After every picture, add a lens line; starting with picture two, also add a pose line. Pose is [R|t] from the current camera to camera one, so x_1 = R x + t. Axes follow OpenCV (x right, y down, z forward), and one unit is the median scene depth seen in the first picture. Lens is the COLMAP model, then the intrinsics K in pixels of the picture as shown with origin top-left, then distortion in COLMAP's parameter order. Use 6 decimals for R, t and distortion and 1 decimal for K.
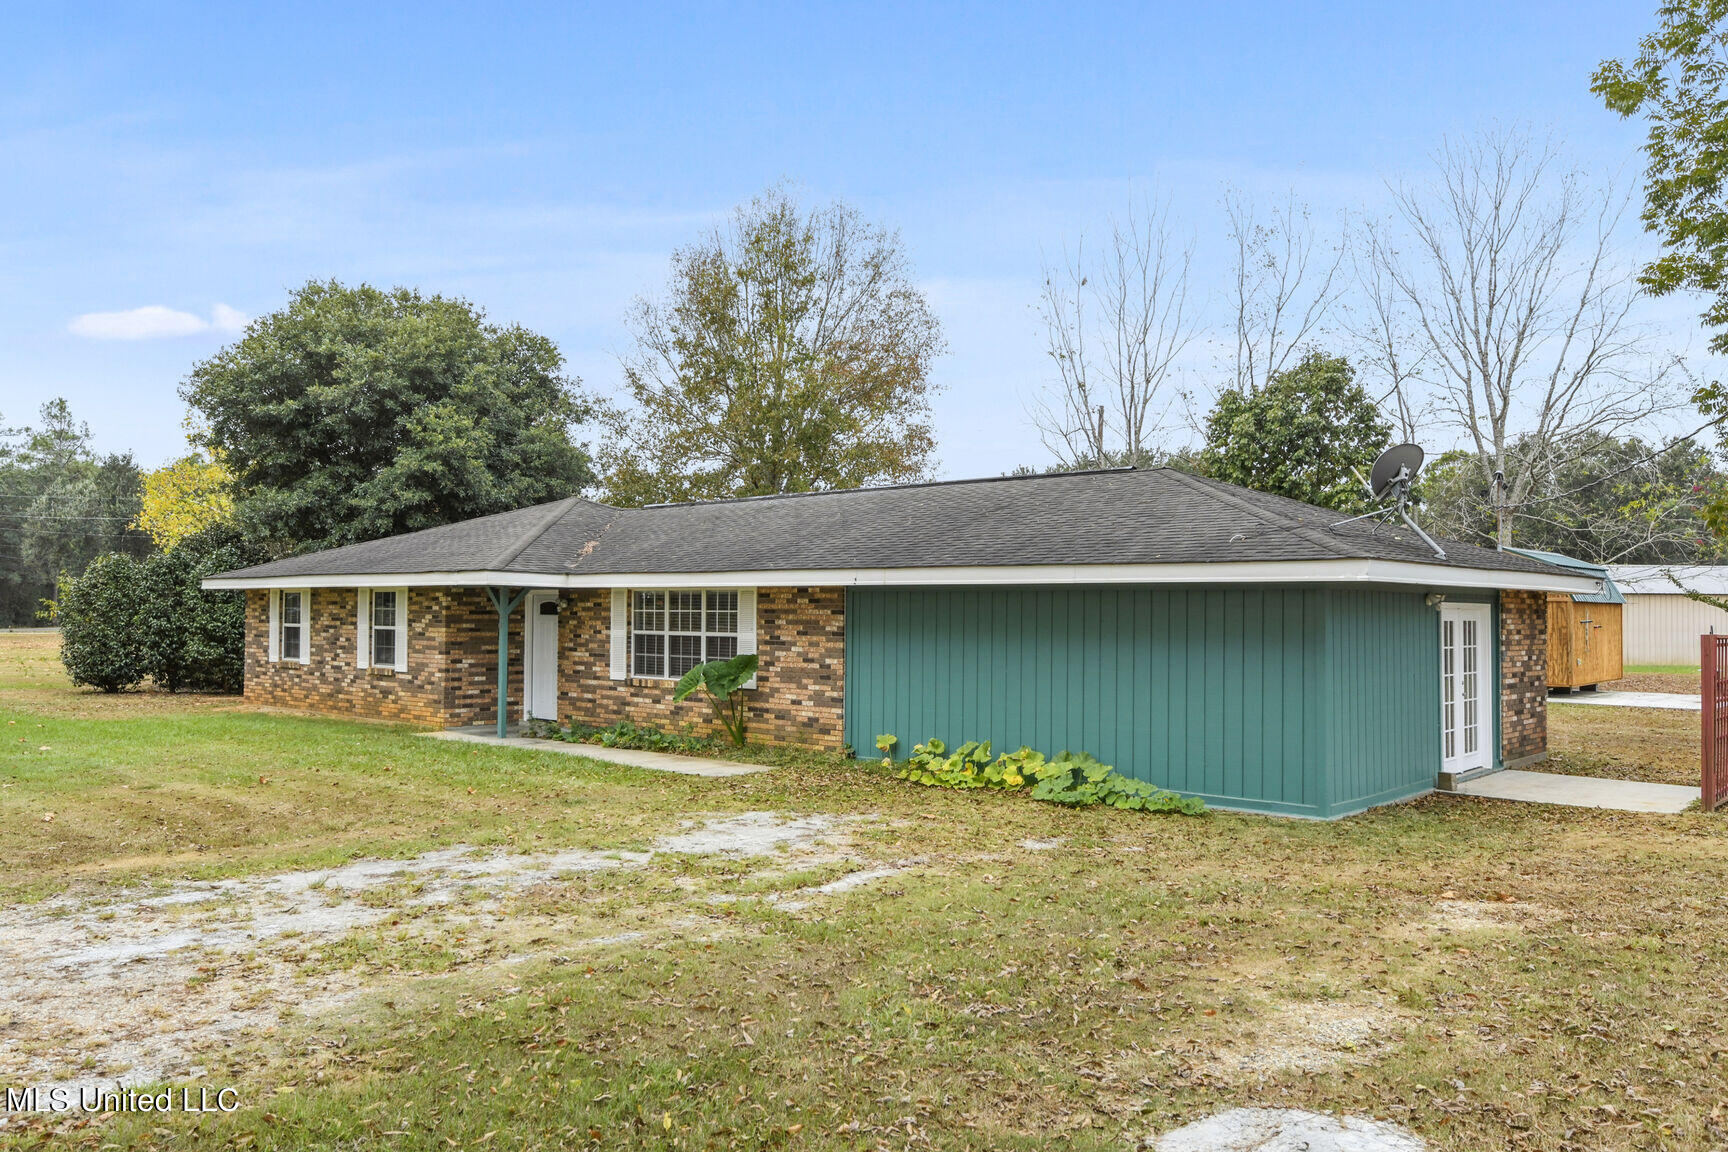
lens RADIAL K [[1306.8, 0, 873.5], [0, 1306.8, 580.8], [0, 0, 1]] dist [-0.009079, -0.016579]
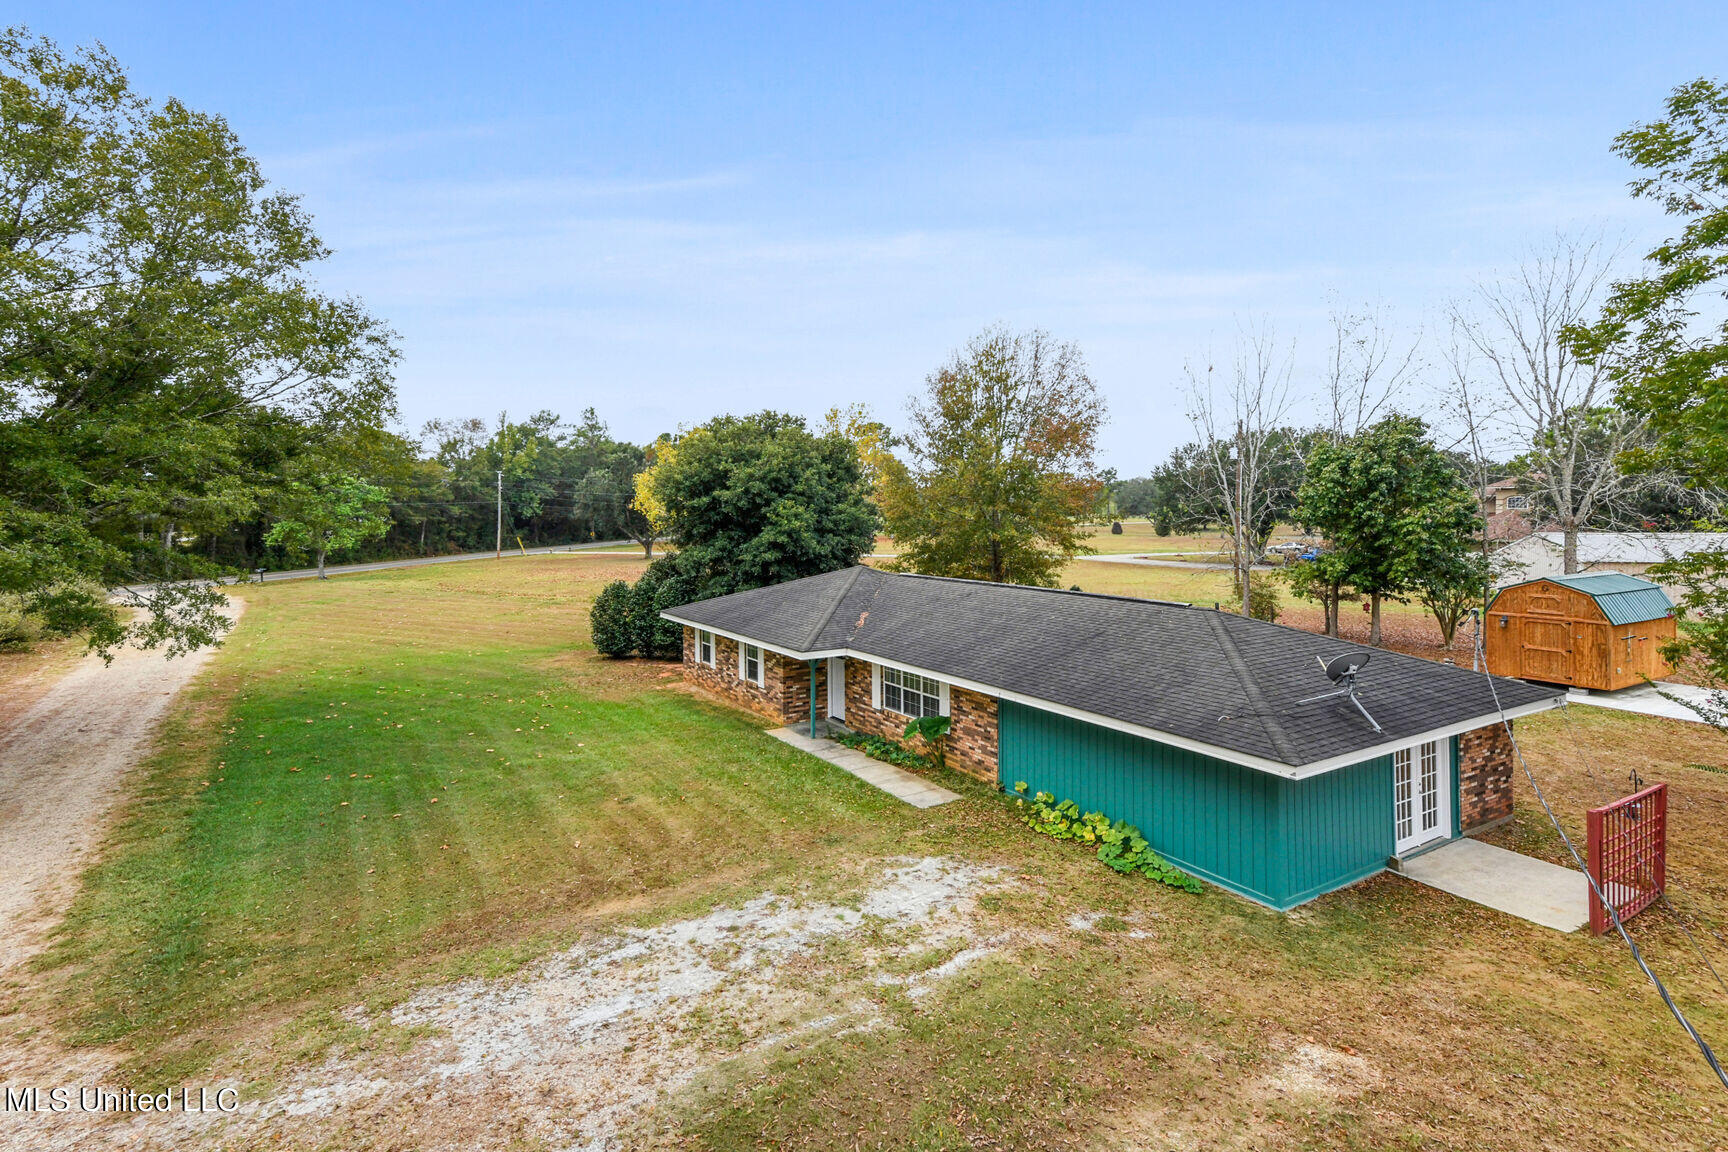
lens RADIAL K [[869.7, 0, 859.1], [0, 869.7, 530.8], [0, 0, 1]] dist [0.065278, 0.002272]
pose [[0.963920, -0.003502, -0.266169, 0.087110], [0.018432, 0.998391, 0.053617, -0.213726], [0.265554, -0.056588, 0.962434, -0.099878]]
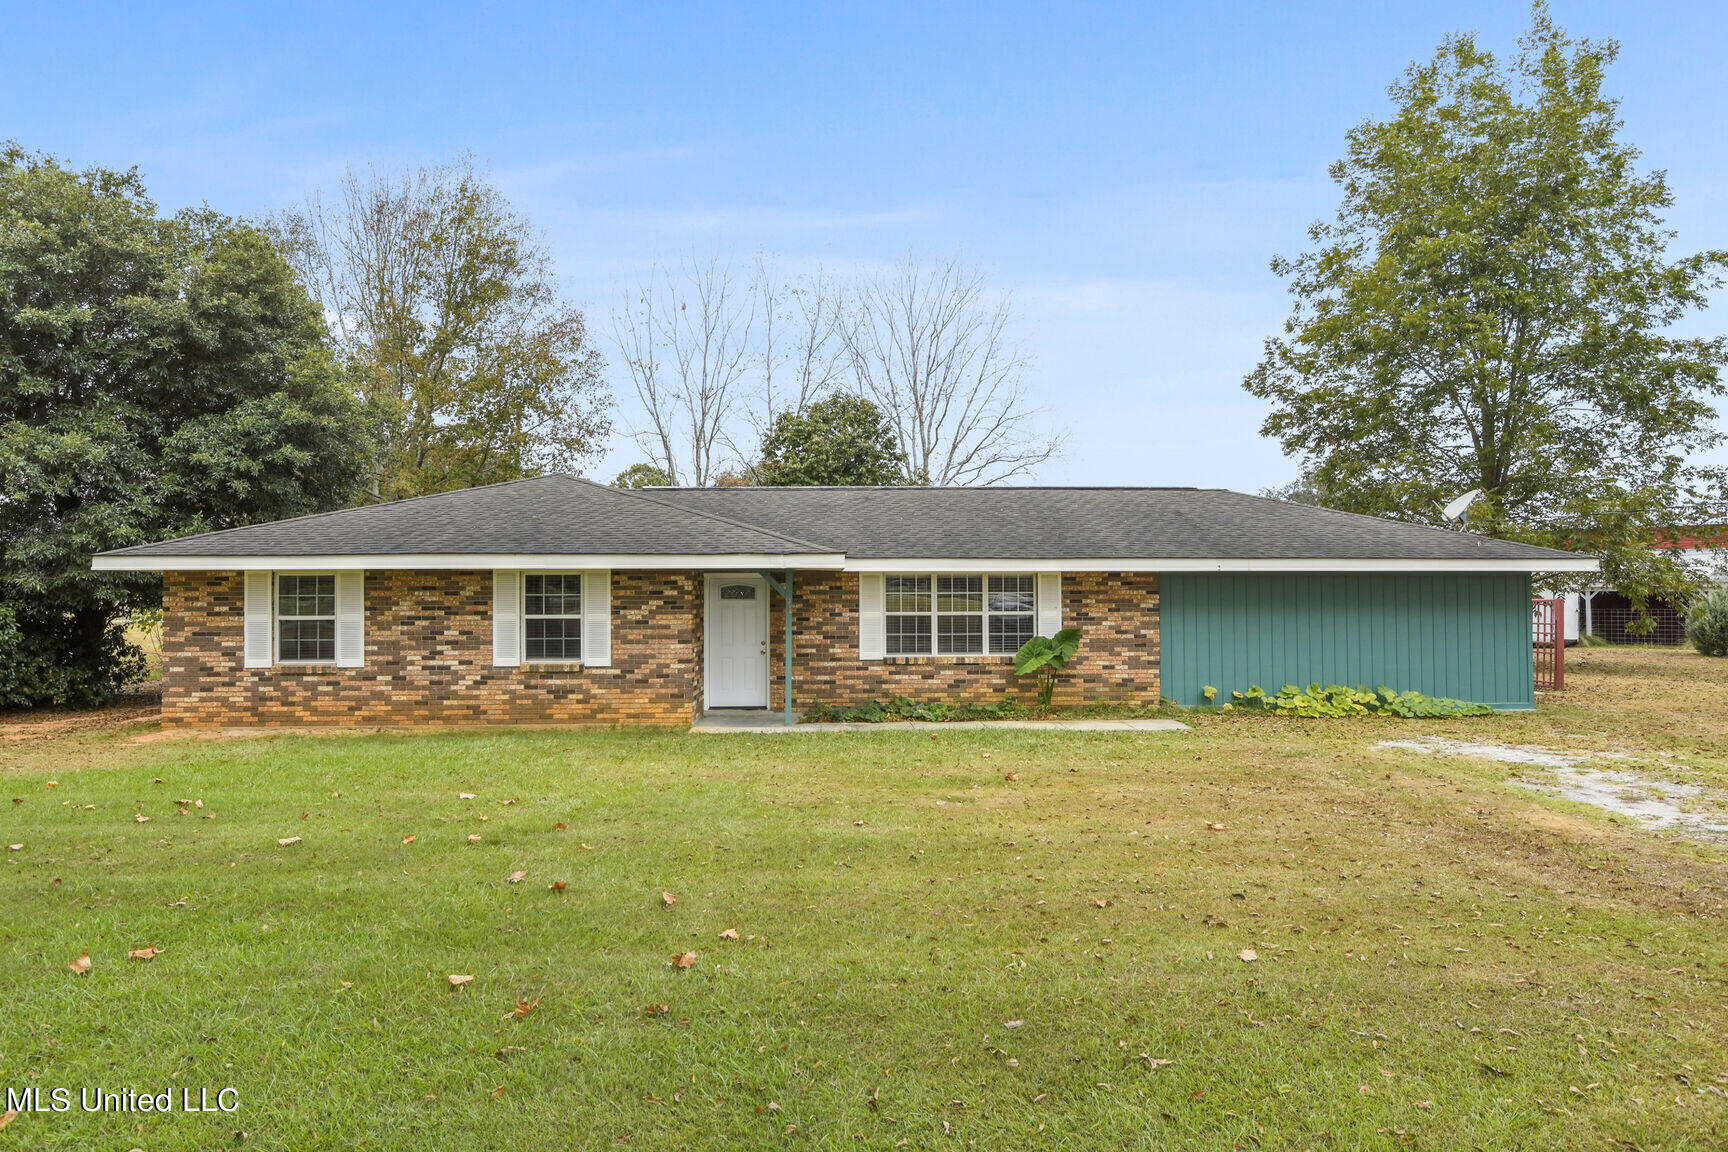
lens RADIAL K [[1110.4, 0, 868.2], [0, 1110.4, 579.1], [0, 0, 1]] dist [-0.008435, -0.003197]
pose [[0.710528, -0.001018, 0.703668, -0.793795], [-0.007837, 0.999925, 0.009360, 0.002931], [-0.703625, -0.012165, 0.710467, 0.359206]]
